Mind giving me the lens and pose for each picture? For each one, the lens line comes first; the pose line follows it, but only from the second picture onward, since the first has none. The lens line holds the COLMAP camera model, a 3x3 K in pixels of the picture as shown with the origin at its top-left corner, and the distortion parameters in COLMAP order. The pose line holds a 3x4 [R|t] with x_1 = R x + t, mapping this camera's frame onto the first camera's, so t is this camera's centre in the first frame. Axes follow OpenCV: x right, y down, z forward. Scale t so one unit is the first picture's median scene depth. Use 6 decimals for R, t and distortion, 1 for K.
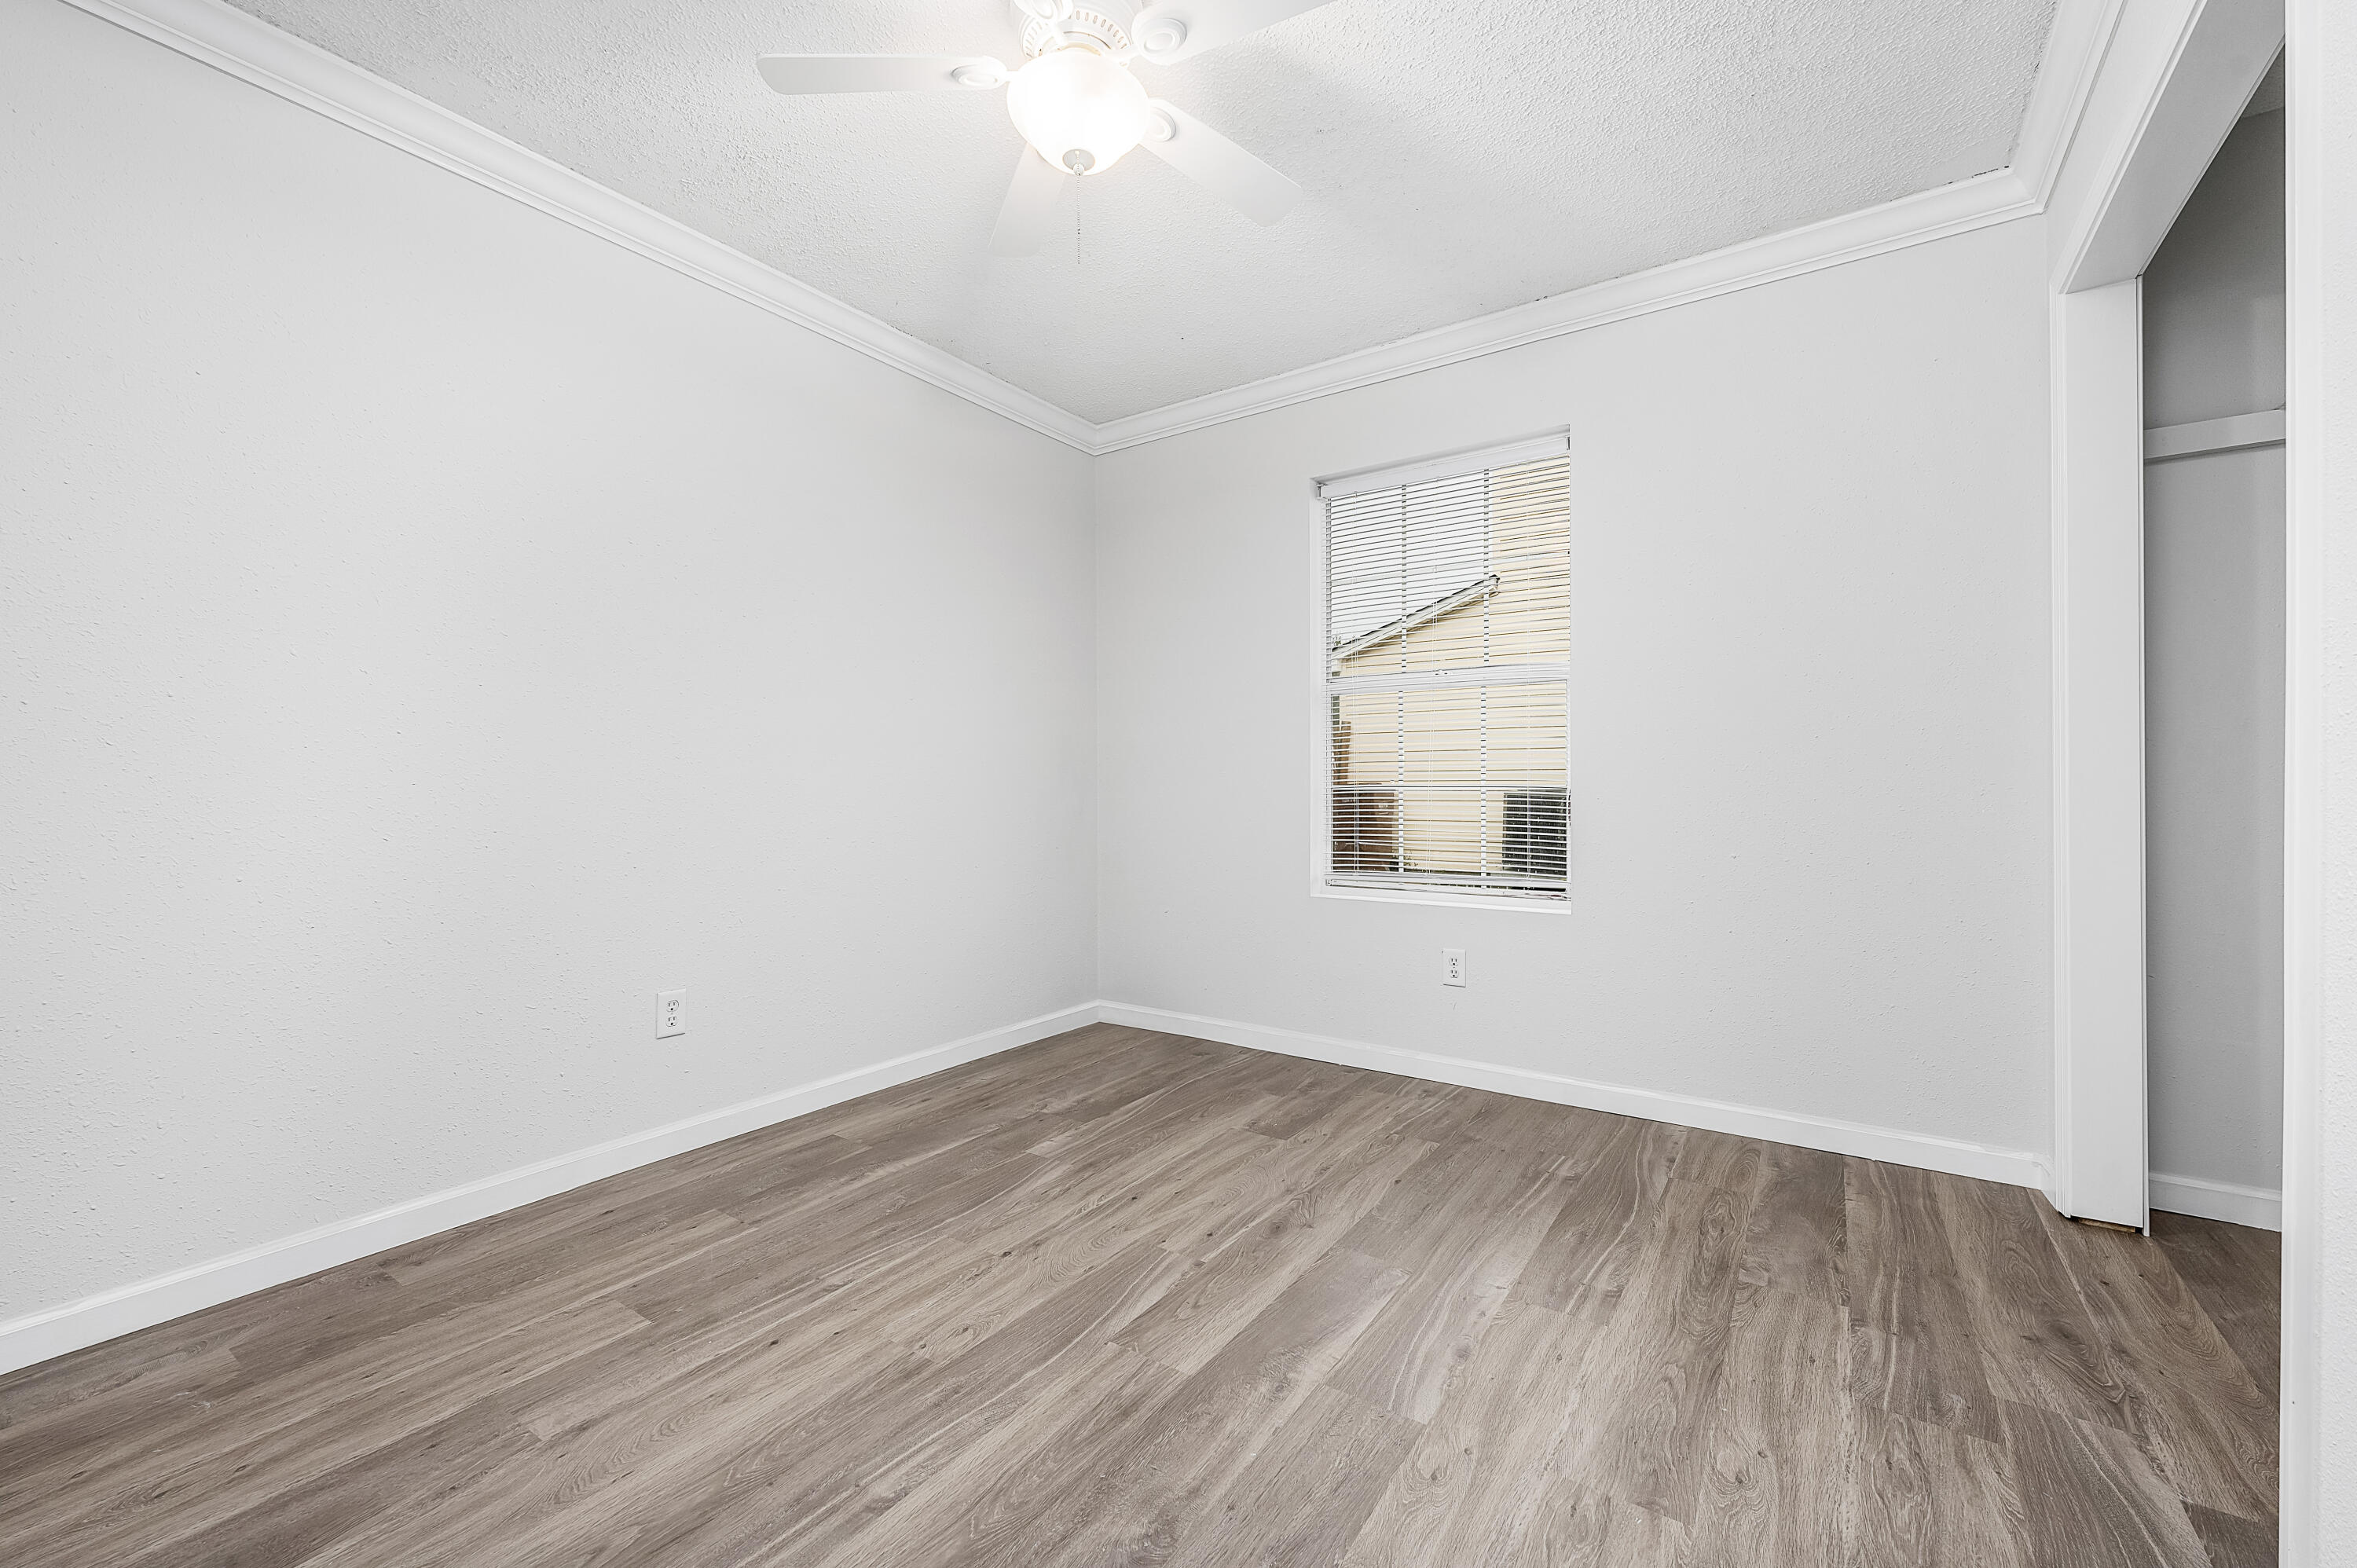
lens RADIAL K [[958.2, 0, 1190.3], [0, 958.2, 792.0], [0, 0, 1]] dist [-0.000433, 0.001278]
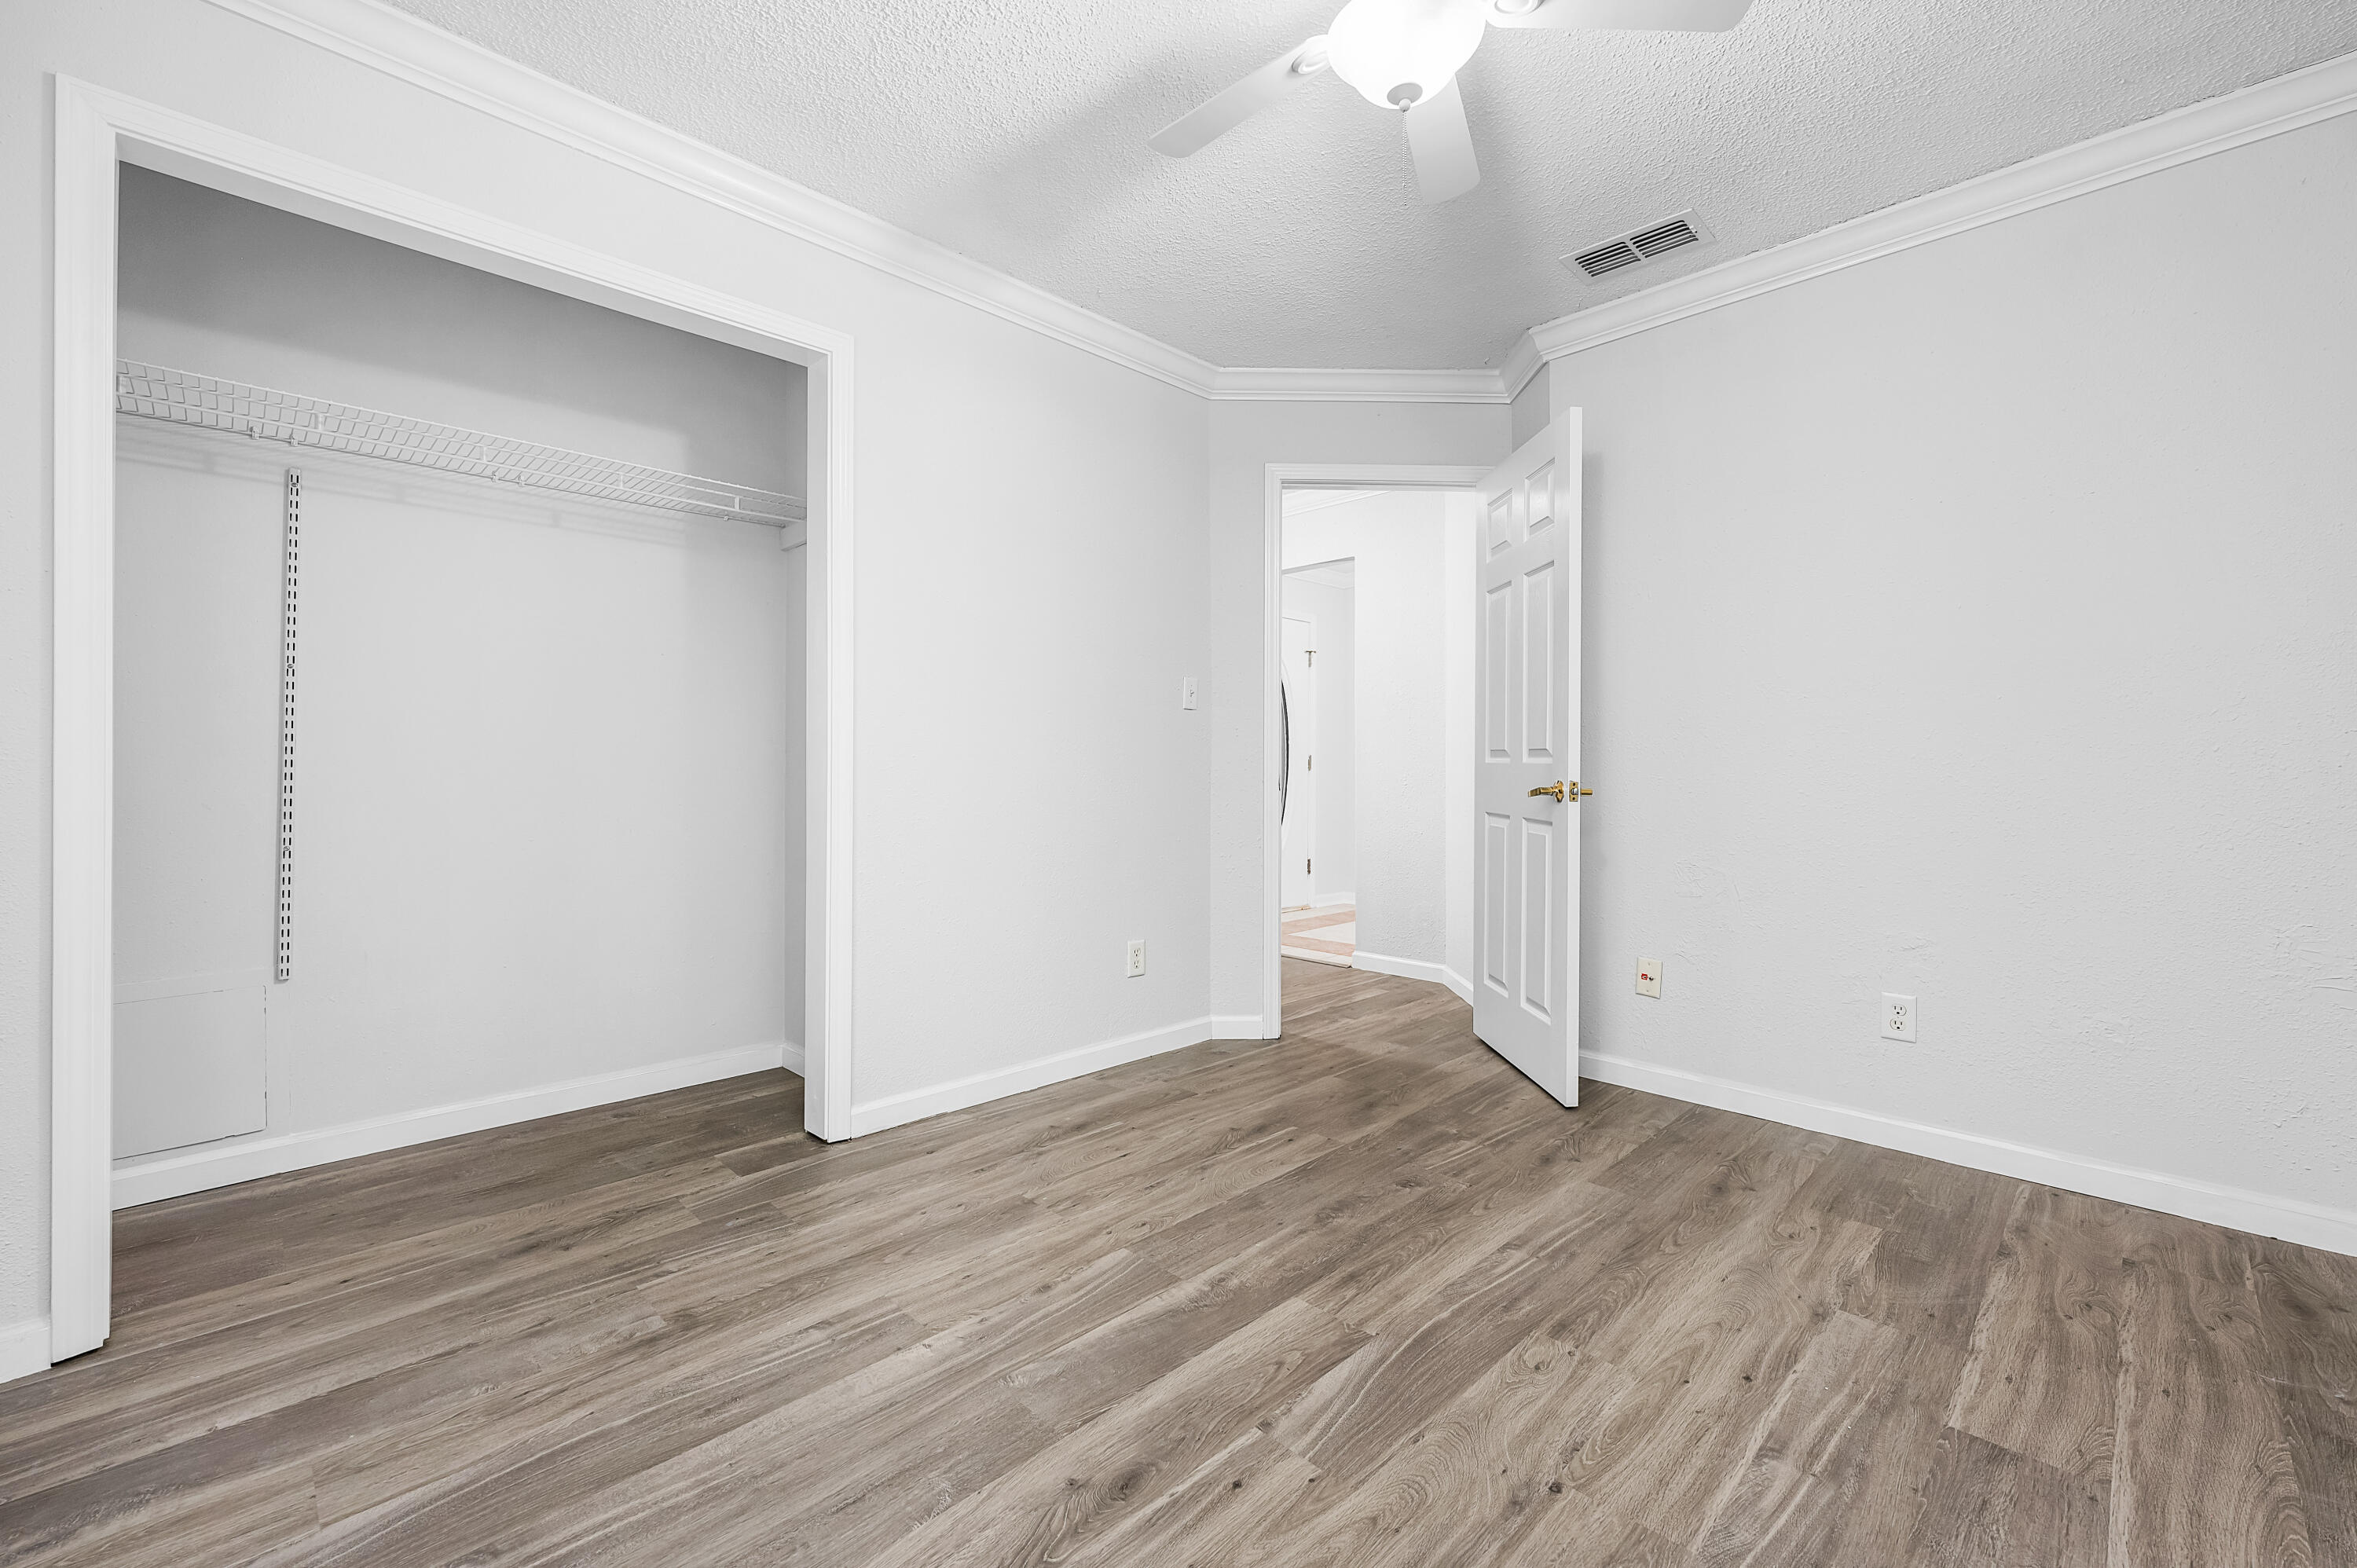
lens RADIAL K [[958.2, 0, 1201.2], [0, 958.2, 771.3], [0, 0, 1]] dist [-0.000433, 0.001278]
pose [[-0.984836, 0.002058, 0.173473, -0.082132], [0.003257, 0.999973, 0.006627, -0.011293], [-0.173455, 0.007091, -0.984816, 2.004396]]
